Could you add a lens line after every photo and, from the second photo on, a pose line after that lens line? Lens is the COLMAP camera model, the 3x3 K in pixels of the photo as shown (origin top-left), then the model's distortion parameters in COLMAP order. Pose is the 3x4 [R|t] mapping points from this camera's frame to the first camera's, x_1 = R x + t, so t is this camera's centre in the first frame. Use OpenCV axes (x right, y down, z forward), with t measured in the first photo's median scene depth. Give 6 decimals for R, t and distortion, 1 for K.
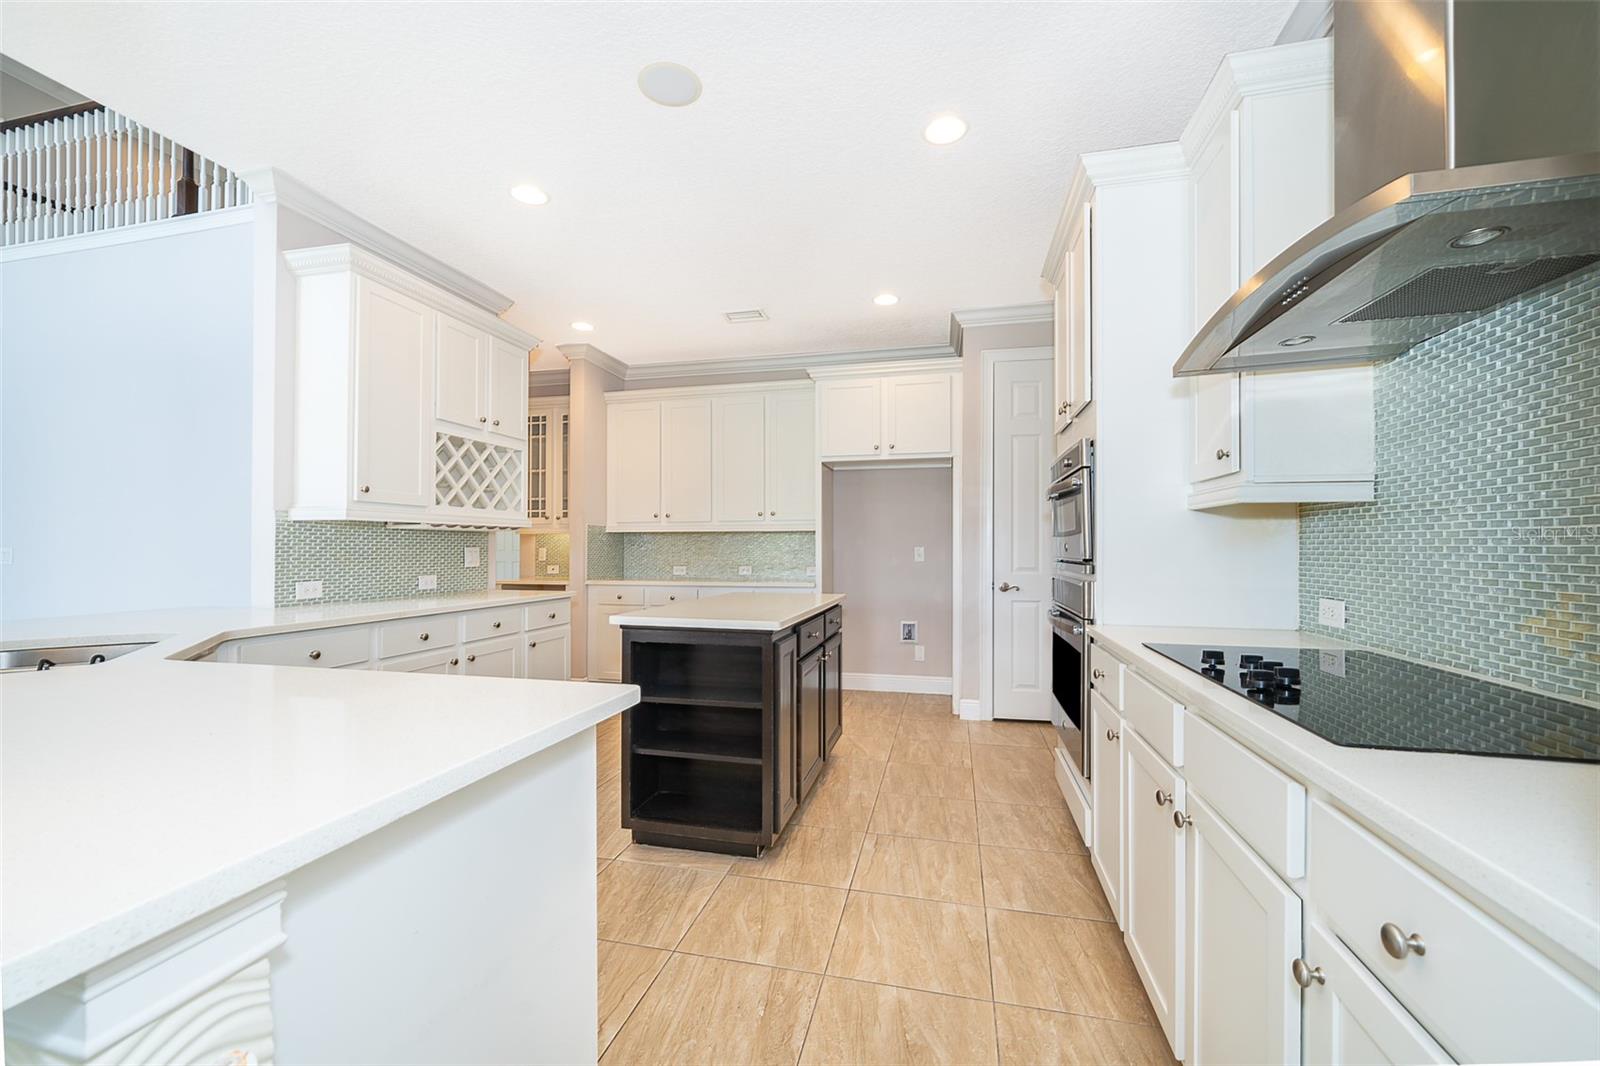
lens RADIAL K [[625.3, 0, 803.6], [0, 625.3, 538.4], [0, 0, 1]] dist [-0.000365, -0.000044]
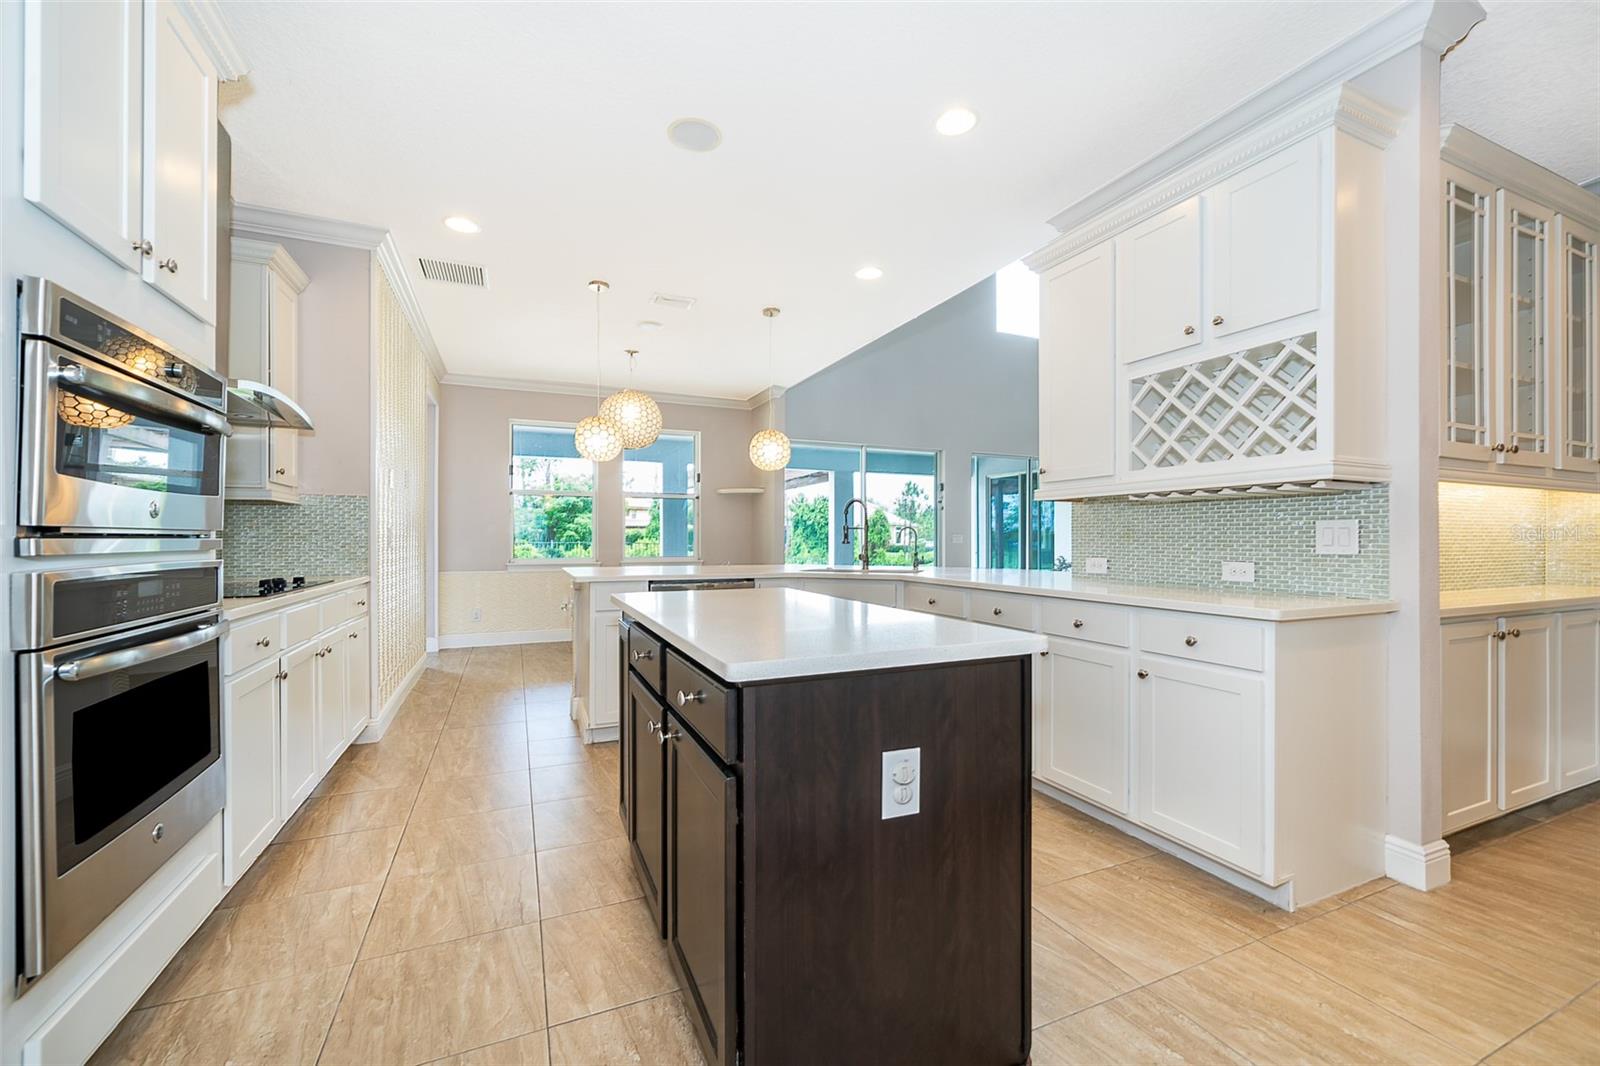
lens RADIAL K [[625.3, 0, 803.6], [0, 625.3, 538.4], [0, 0, 1]] dist [-0.000365, -0.000044]
pose [[-0.784729, -0.001491, -0.619838, 0.280771], [0.009564, 0.999849, -0.014513, 0.048938], [0.619766, -0.017317, -0.784596, 1.602291]]
